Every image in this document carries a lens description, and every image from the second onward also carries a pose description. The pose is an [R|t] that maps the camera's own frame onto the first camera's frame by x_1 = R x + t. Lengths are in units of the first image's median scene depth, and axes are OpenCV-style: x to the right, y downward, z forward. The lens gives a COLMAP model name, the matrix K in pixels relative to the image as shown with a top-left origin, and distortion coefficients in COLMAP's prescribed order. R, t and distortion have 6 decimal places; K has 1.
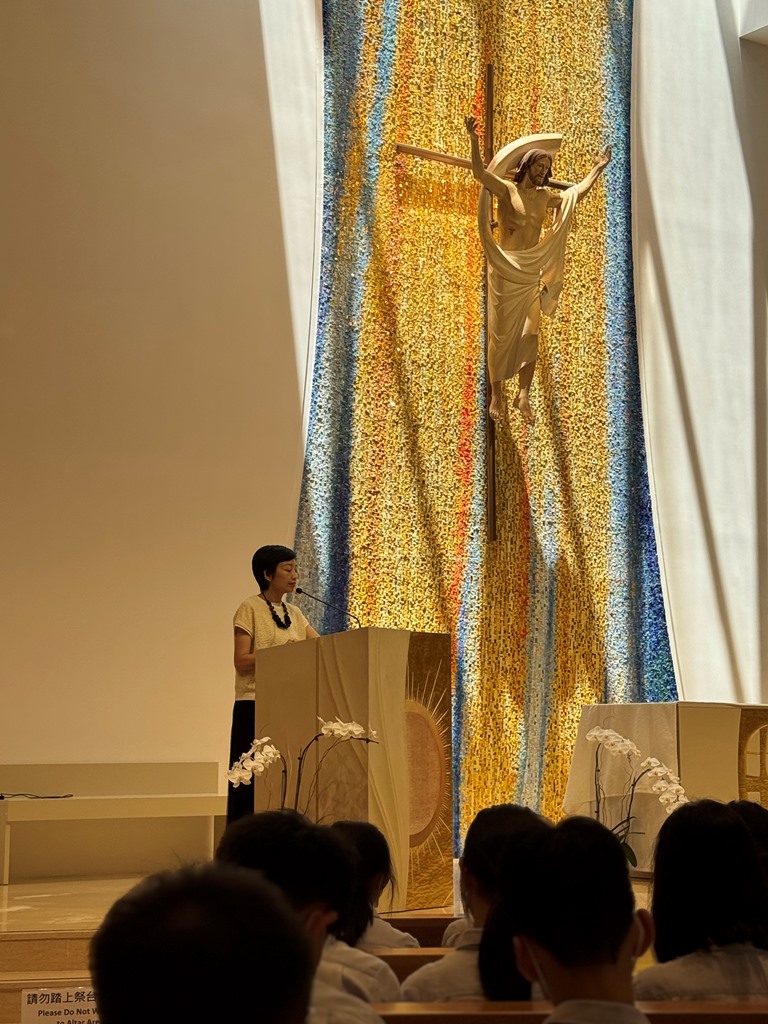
lens RADIAL K [[1932.6, 0, 384.0], [0, 1932.6, 512.0], [0, 0, 1]] dist [0.114535, 0.001636]
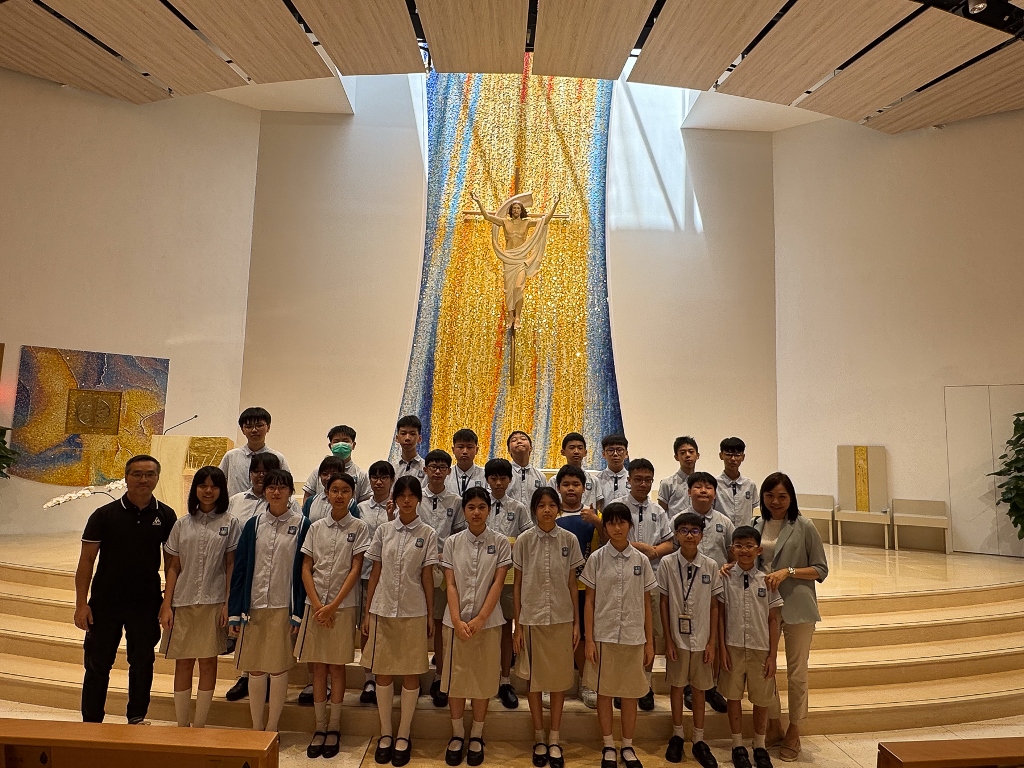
lens RADIAL K [[611.3, 0, 512.0], [0, 611.3, 384.0], [0, 0, 1]] dist [-0.004079, 0.002211]
pose [[0.823210, -0.041979, -0.566183, 0.445356], [0.047654, 0.998852, -0.004771, 0.017399], [0.565733, -0.023054, 0.824266, 0.438901]]
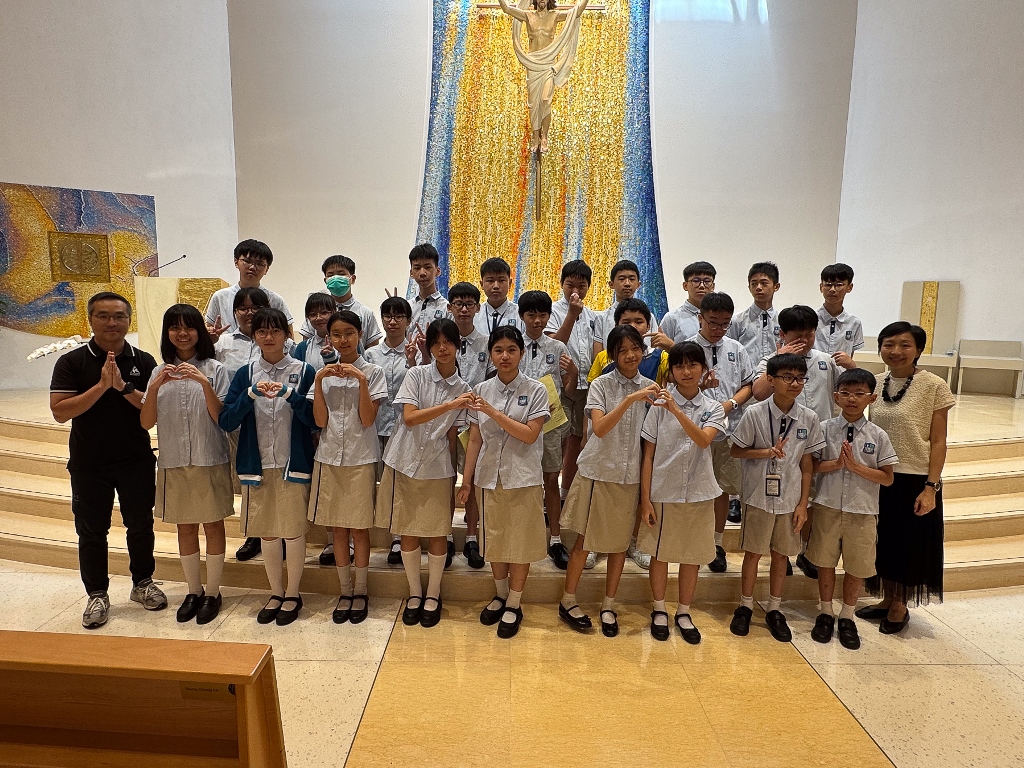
lens RADIAL K [[611.3, 0, 512.0], [0, 611.3, 384.0], [0, 0, 1]] dist [-0.004079, 0.002211]
pose [[0.807031, 0.085975, -0.584217, 0.406761], [0.065651, 0.970148, 0.233458, 0.030381], [0.586849, -0.226762, 0.777295, 0.476986]]
